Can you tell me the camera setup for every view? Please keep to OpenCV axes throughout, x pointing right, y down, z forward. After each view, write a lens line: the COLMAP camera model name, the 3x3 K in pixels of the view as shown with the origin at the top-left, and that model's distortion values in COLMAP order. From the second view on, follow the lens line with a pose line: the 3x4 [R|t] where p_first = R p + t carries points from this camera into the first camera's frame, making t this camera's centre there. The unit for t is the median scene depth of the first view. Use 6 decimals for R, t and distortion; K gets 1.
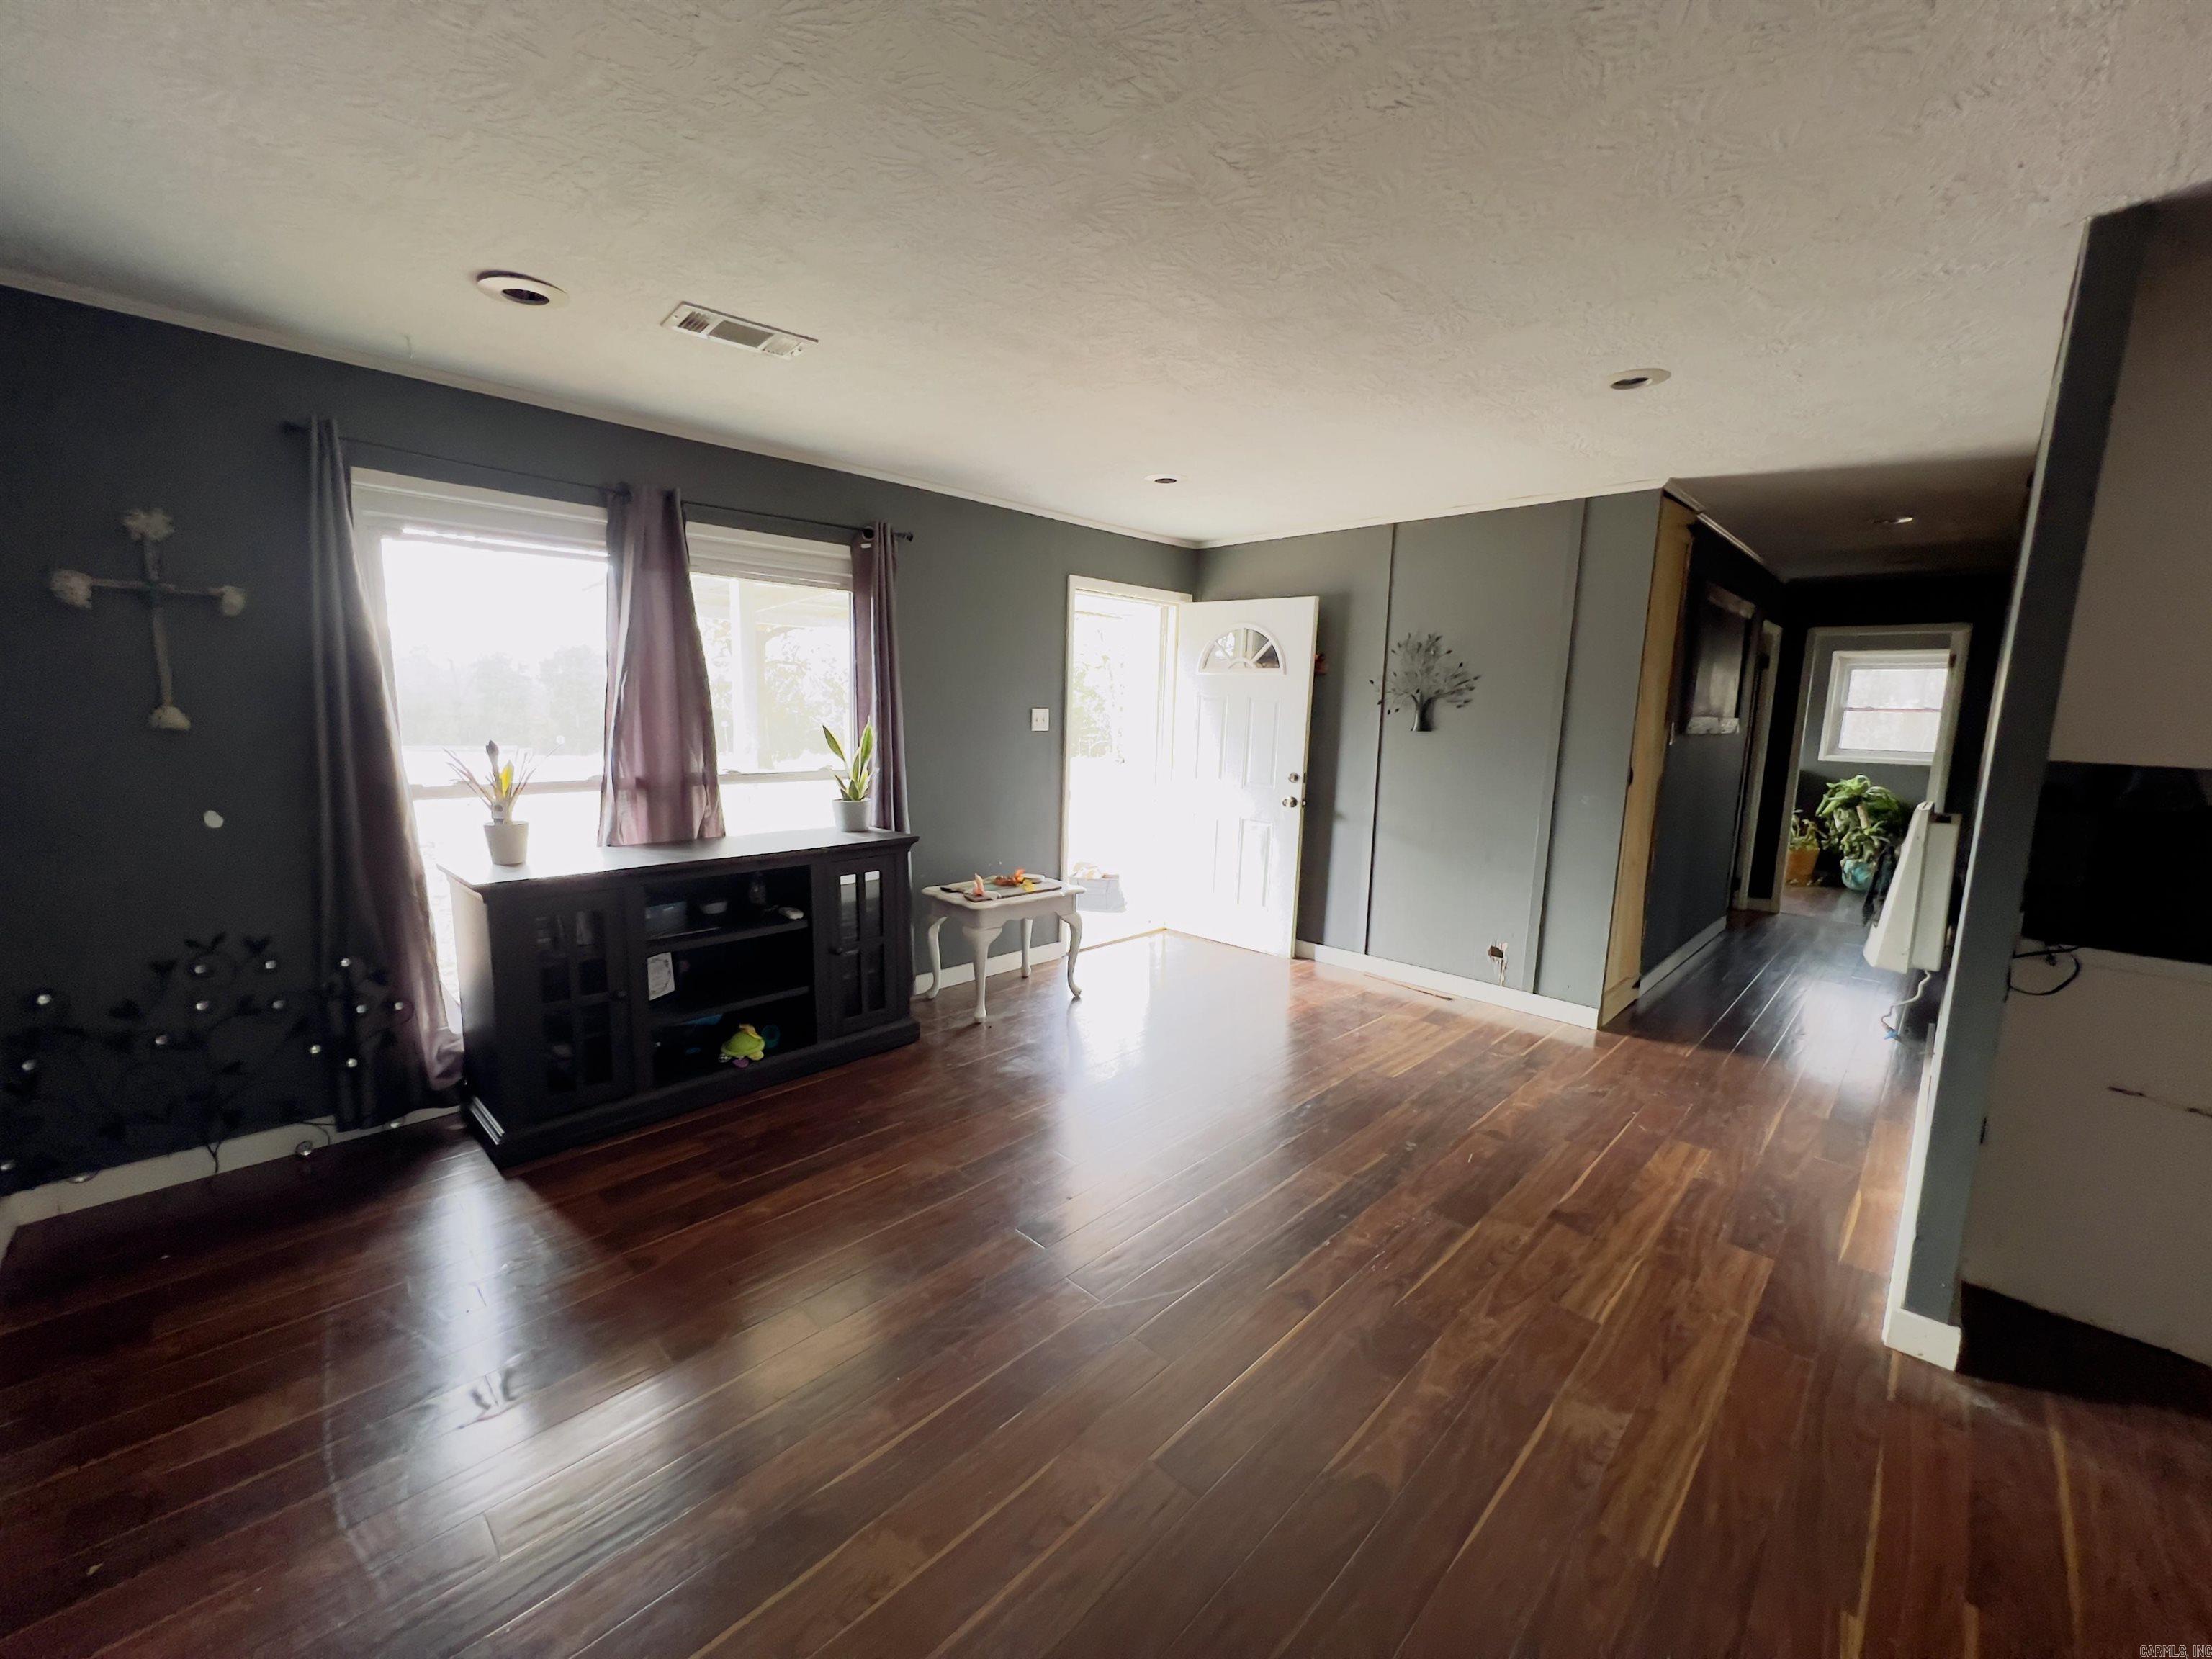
lens RADIAL K [[883.1, 0, 1106.0], [0, 883.1, 829.5], [0, 0, 1]] dist [-0.002022, -0.000270]
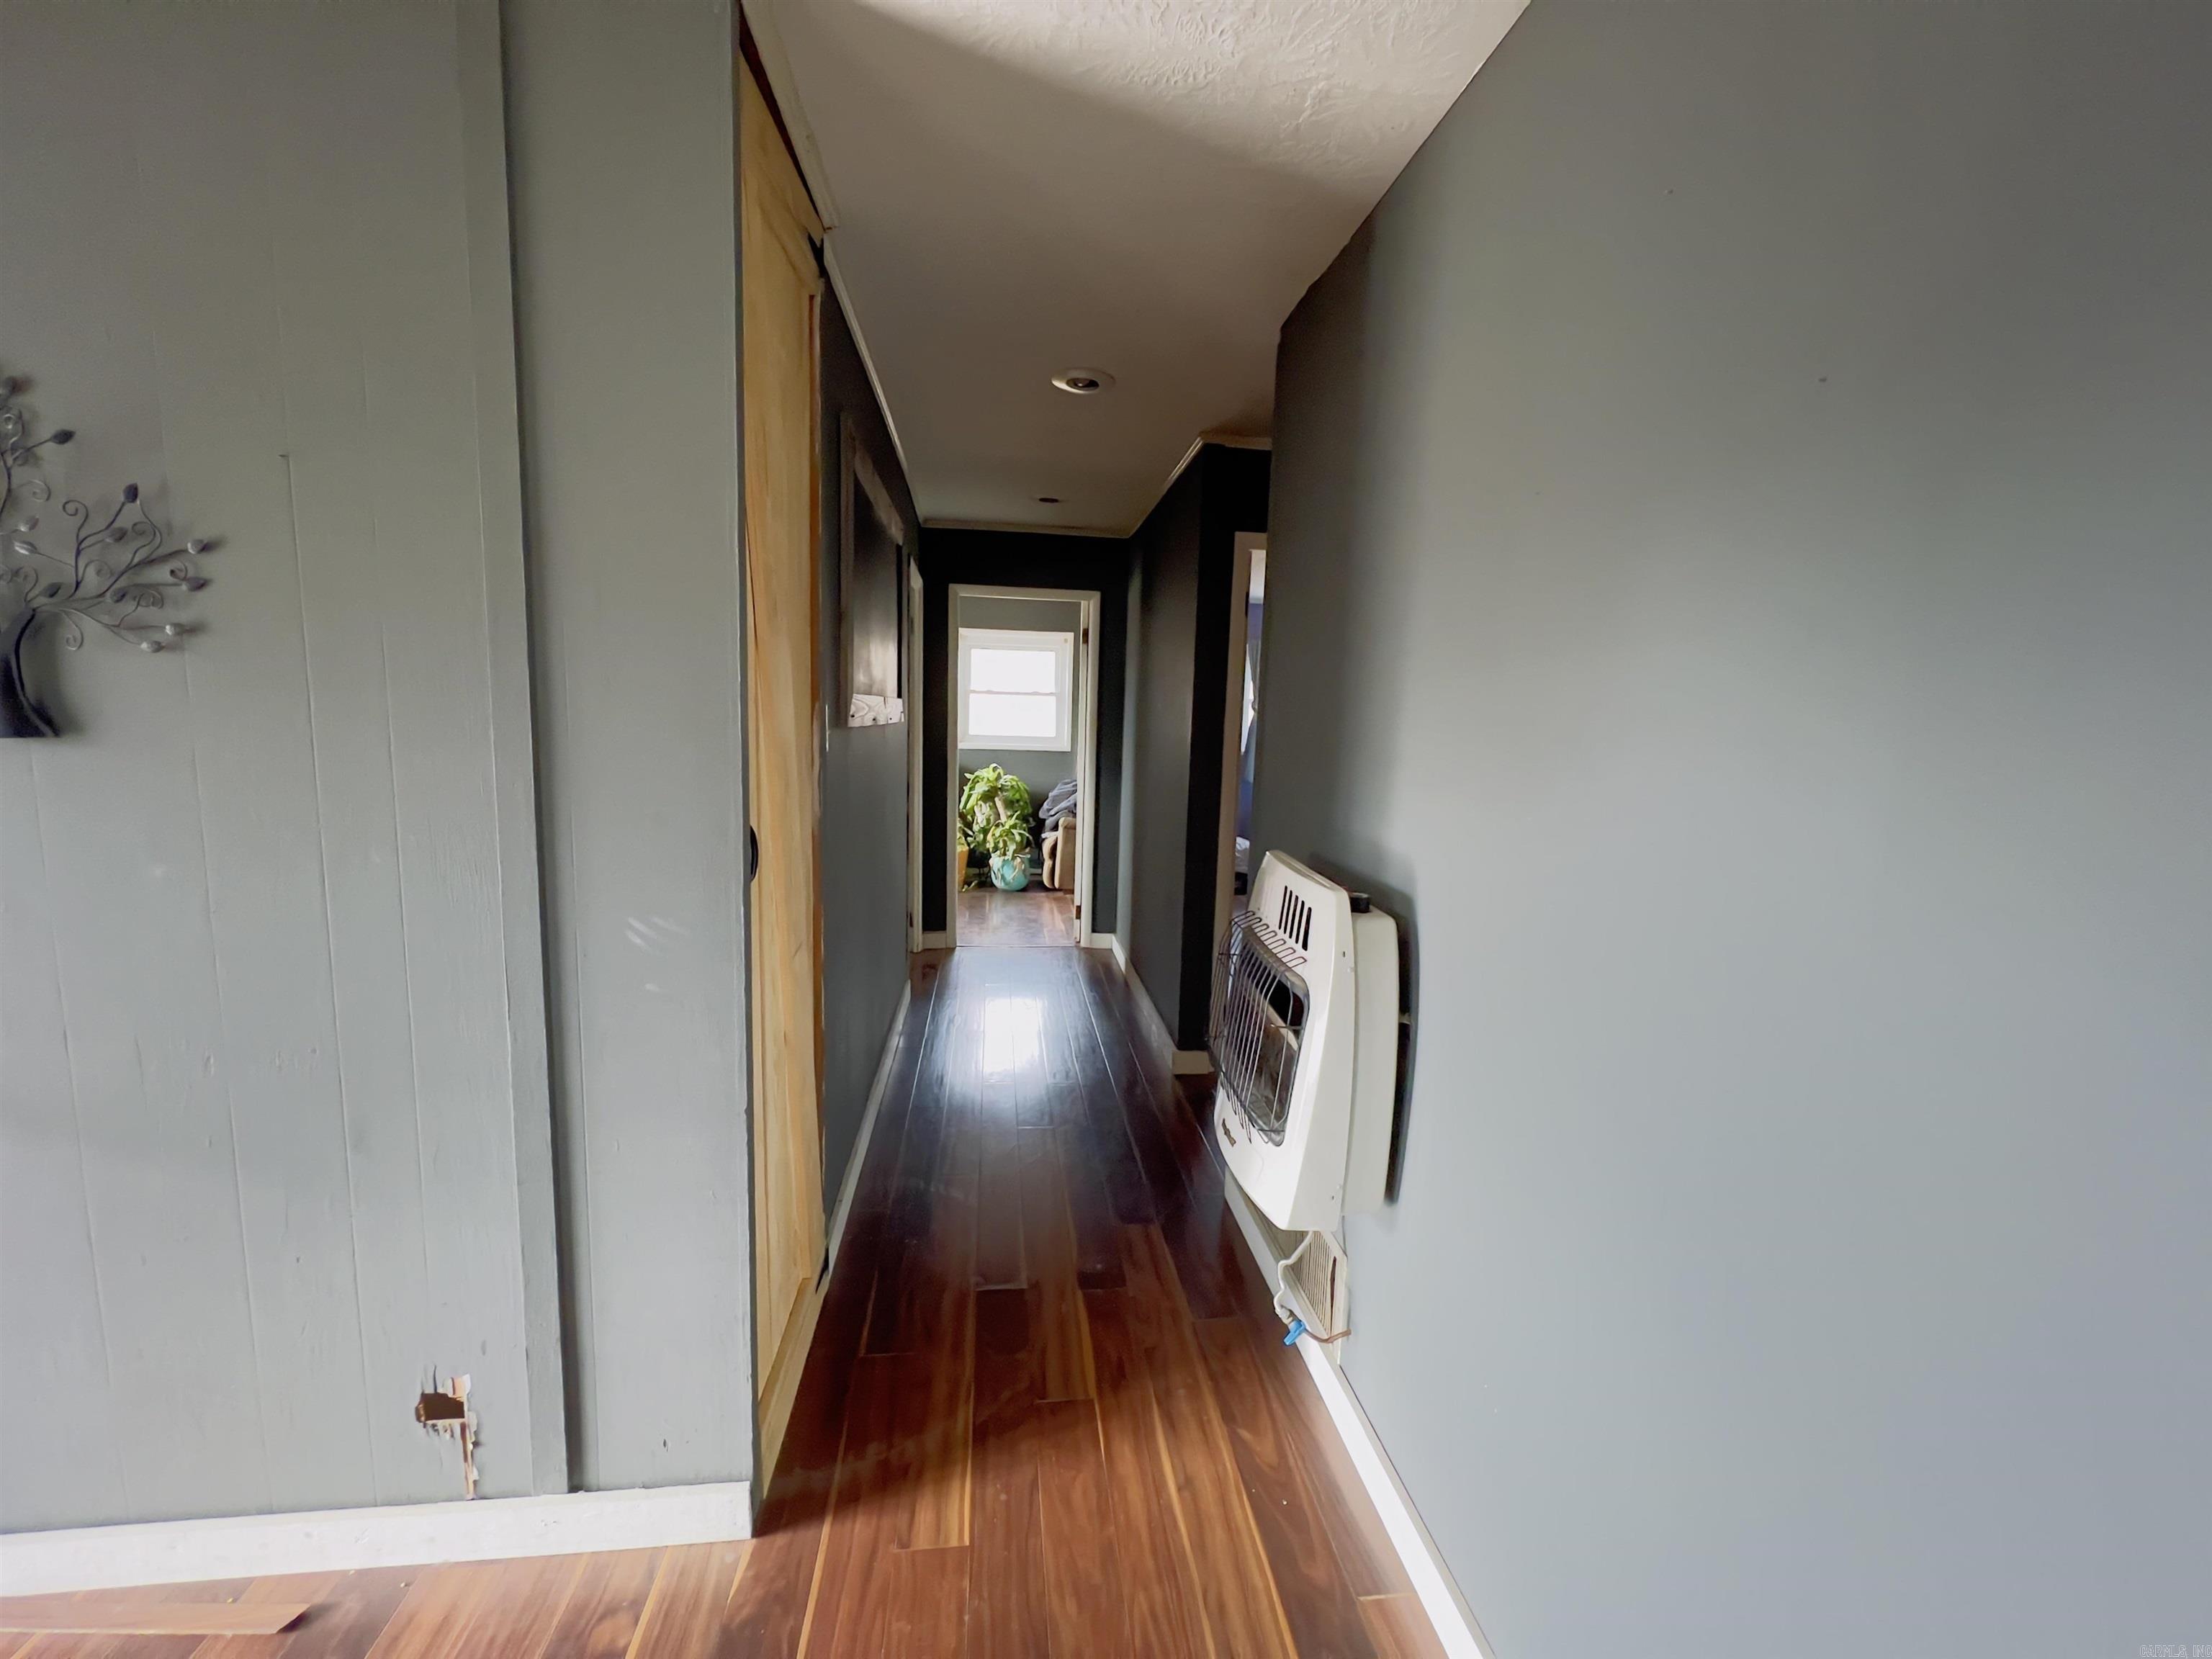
lens RADIAL K [[883.1, 0, 1106.0], [0, 883.1, 829.5], [0, 0, 1]] dist [-0.002022, -0.000270]
pose [[0.620444, -0.108063, 0.776770, 0.209281], [0.095873, 0.993484, 0.061634, -0.040354], [-0.778369, 0.036231, 0.626761, 0.341616]]
